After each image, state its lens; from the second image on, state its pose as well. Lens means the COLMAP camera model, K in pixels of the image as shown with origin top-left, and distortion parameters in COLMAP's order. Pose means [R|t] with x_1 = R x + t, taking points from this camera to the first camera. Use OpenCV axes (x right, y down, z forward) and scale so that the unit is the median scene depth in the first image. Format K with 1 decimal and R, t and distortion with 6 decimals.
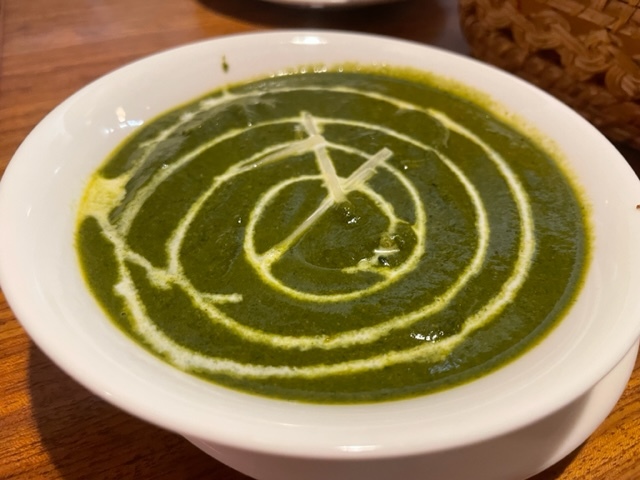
lens RADIAL K [[499.0, 0, 320.0], [0, 499.0, 240.0], [0, 0, 1]] dist [0.074700, -0.124949]
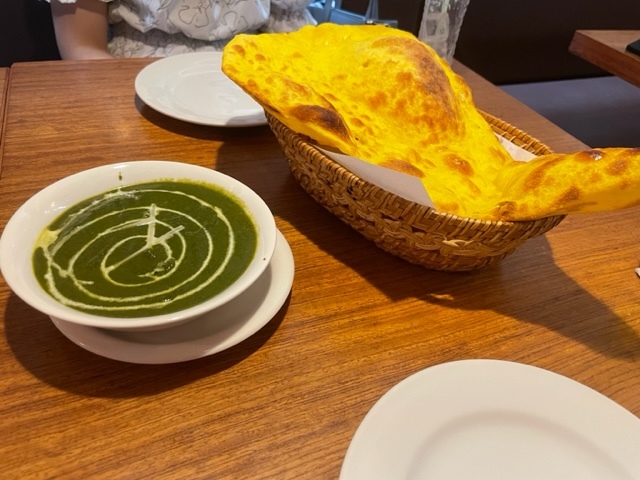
lens RADIAL K [[499.0, 0, 320.0], [0, 499.0, 240.0], [0, 0, 1]] dist [0.074700, -0.124949]
pose [[0.996886, 0.071668, 0.032905, 0.793504], [-0.068786, 0.994285, -0.081643, 0.023512], [-0.038568, 0.079126, 0.996118, -1.449809]]
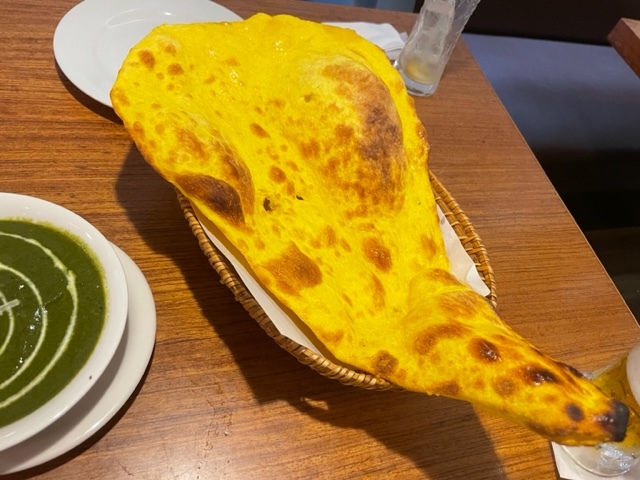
lens RADIAL K [[499.0, 0, 320.0], [0, 499.0, 240.0], [0, 0, 1]] dist [0.074700, -0.124949]
pose [[0.961009, 0.266739, 0.072881, 1.217403], [-0.274613, 0.951521, 0.138549, -1.148730], [-0.032391, -0.153161, 0.987670, -1.043971]]
